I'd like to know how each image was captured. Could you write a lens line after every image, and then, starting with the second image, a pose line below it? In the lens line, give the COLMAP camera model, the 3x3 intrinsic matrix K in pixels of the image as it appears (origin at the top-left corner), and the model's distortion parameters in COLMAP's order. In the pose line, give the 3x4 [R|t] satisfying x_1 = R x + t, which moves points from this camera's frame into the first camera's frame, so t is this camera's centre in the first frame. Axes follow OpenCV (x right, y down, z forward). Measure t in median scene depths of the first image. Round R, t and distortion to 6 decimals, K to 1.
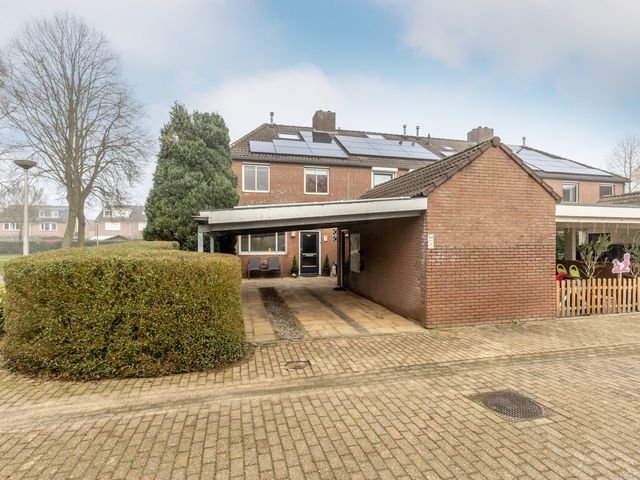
lens RADIAL K [[338.2, 0, 320.0], [0, 338.2, 240.0], [0, 0, 1]] dist [0.001323, 0.000824]
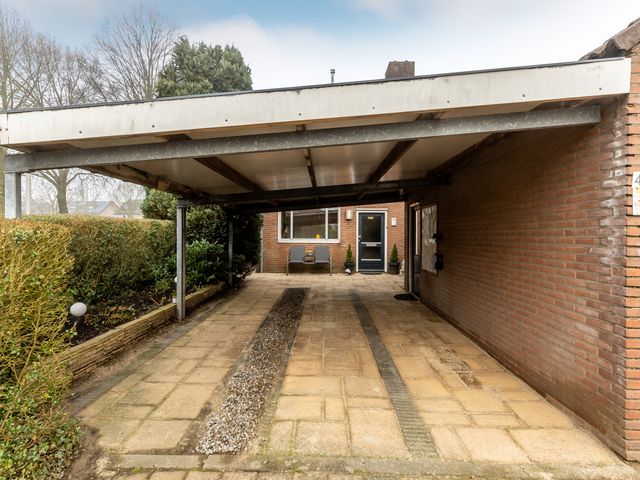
lens RADIAL K [[330.1, 0, 319.9], [0, 330.1, 234.2], [0, 0, 1]] dist [0.001460, 0.000694]
pose [[0.963847, 0.005938, -0.266390, 0.079241], [-0.005123, 0.999980, 0.003752, 0.030502], [0.266407, -0.002252, 0.963858, 0.423110]]
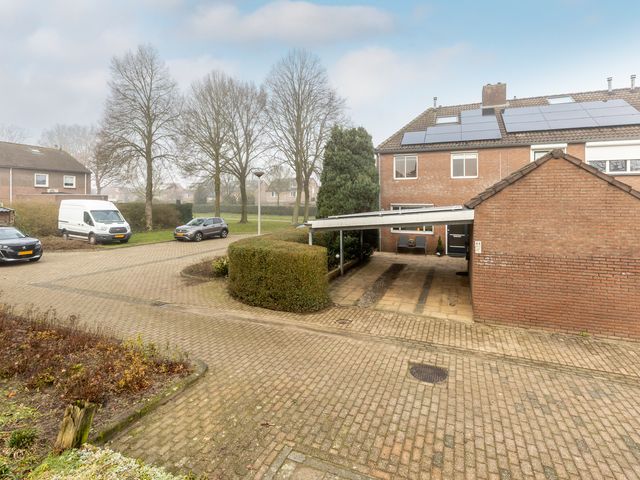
lens RADIAL K [[347.8, 0, 303.9], [0, 347.8, 195.5], [0, 0, 1]] dist [0.001036, 0.000429]
pose [[0.776454, -0.006090, -0.630145, 0.427450], [0.003065, 0.999978, -0.005888, -0.116472], [0.630167, 0.002640, 0.776455, -0.216610]]
